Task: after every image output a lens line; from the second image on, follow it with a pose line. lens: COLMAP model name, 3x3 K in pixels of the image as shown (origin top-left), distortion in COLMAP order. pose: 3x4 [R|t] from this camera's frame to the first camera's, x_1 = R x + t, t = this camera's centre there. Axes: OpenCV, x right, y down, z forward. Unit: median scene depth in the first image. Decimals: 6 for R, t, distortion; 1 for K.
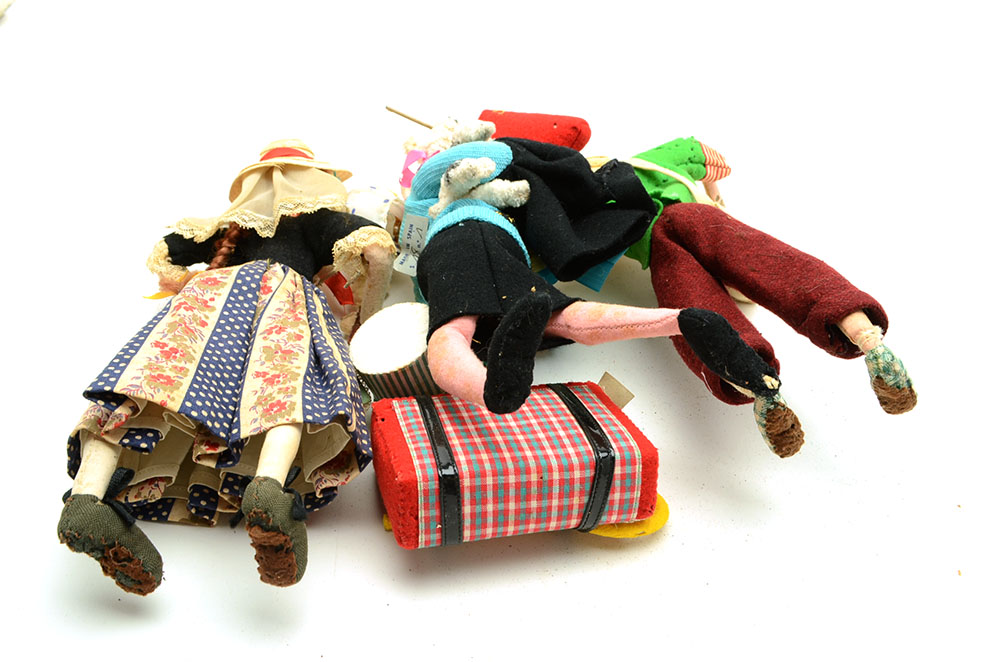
lens RADIAL K [[937.4, 0, 500.0], [0, 937.4, 331.0], [0, 0, 1]] dist [0.004205, 0.010260]
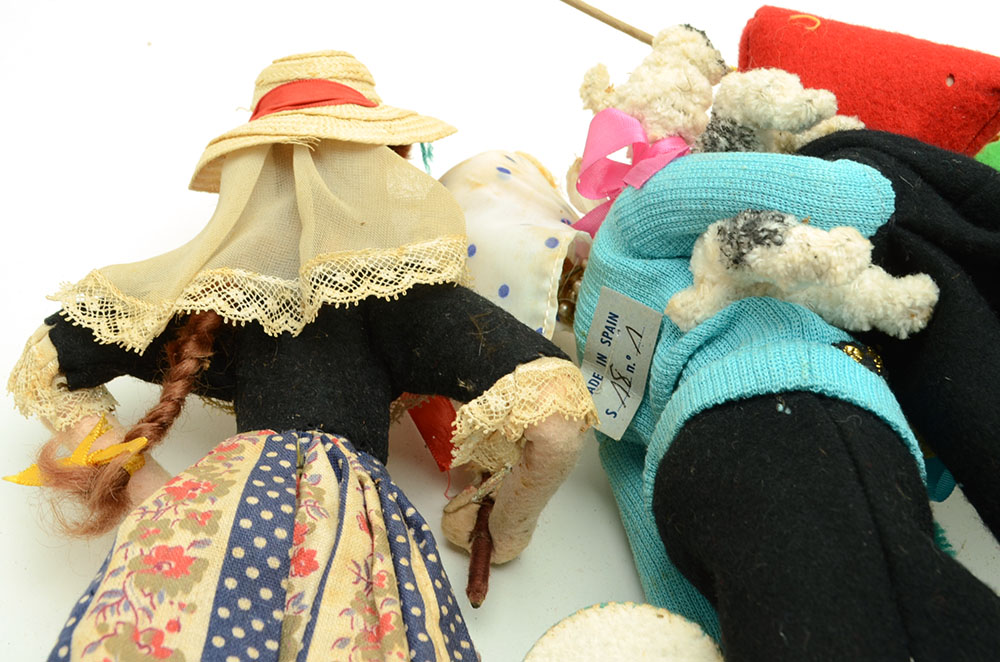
lens RADIAL K [[1210.4, 0, 500.0], [0, 1210.4, 331.0], [0, 0, 1]] dist [0.011708, -0.007461]
pose [[0.998722, 0.049675, 0.009317, -0.157925], [-0.050470, 0.970484, 0.235827, -0.244862], [0.002673, -0.235996, 0.971750, 0.466220]]
